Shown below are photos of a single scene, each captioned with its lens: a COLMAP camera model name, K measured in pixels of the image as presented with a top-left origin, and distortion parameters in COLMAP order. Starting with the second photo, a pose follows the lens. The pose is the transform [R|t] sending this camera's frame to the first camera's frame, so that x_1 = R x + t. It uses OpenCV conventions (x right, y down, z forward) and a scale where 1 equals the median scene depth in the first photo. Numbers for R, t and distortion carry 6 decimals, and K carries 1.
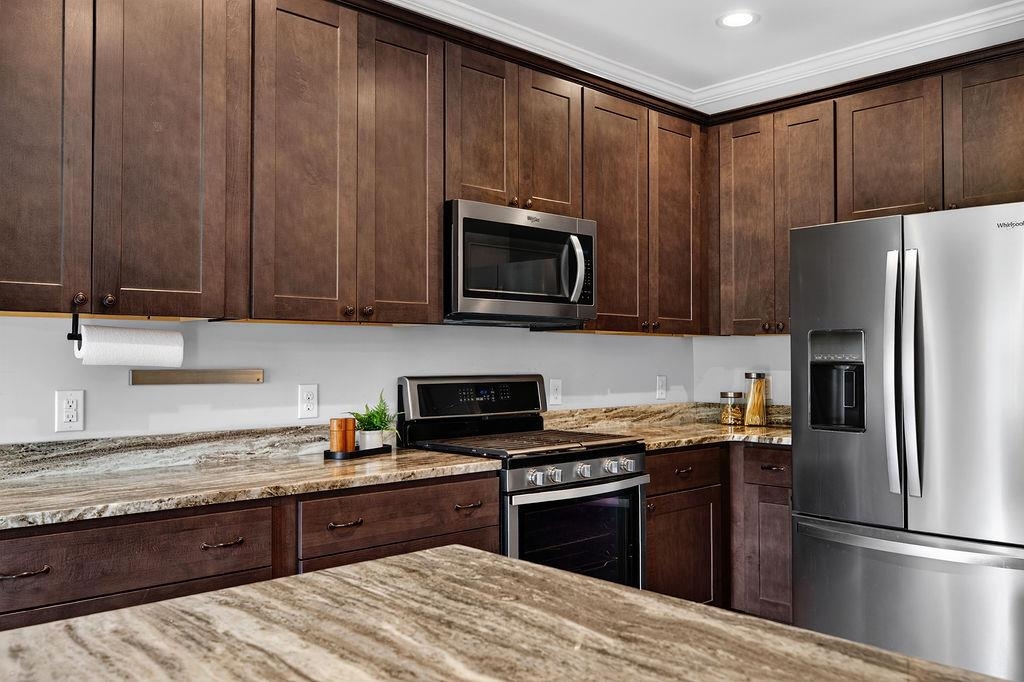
lens RADIAL K [[834.8, 0, 510.7], [0, 834.8, 343.4], [0, 0, 1]] dist [0.008451, 0.003422]
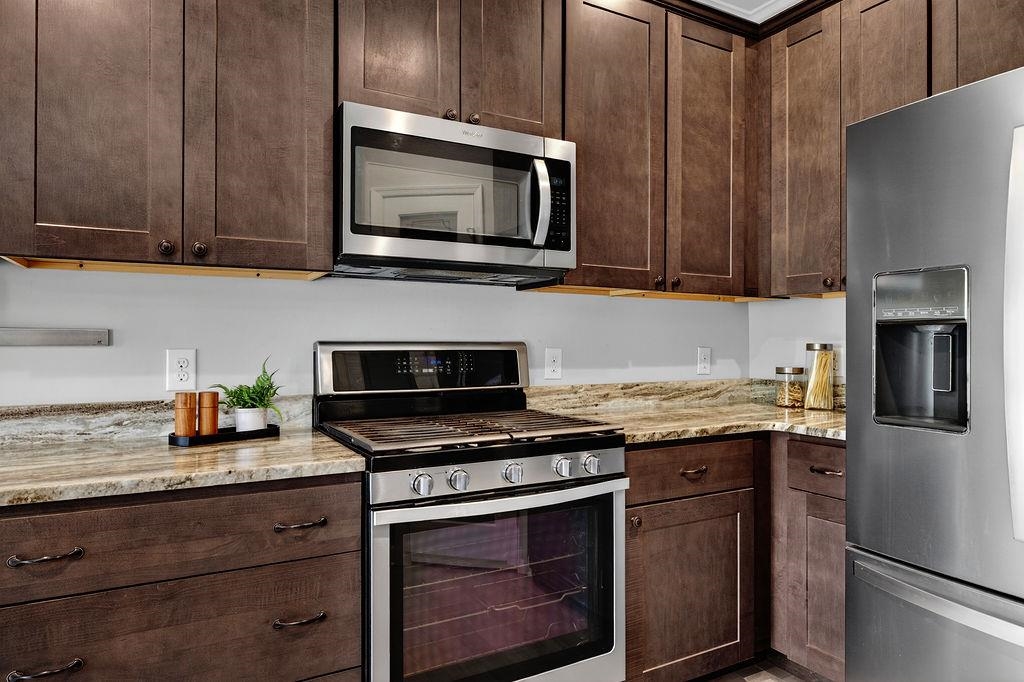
lens RADIAL K [[624.0, 0, 515.4], [0, 624.0, 340.3], [0, 0, 1]] dist [-0.002281, 0.002800]
pose [[0.969679, 0.001941, -0.244373, 0.195395], [0.001904, 0.999878, 0.015494, 0.028181], [0.244373, -0.015490, 0.969558, 0.435887]]
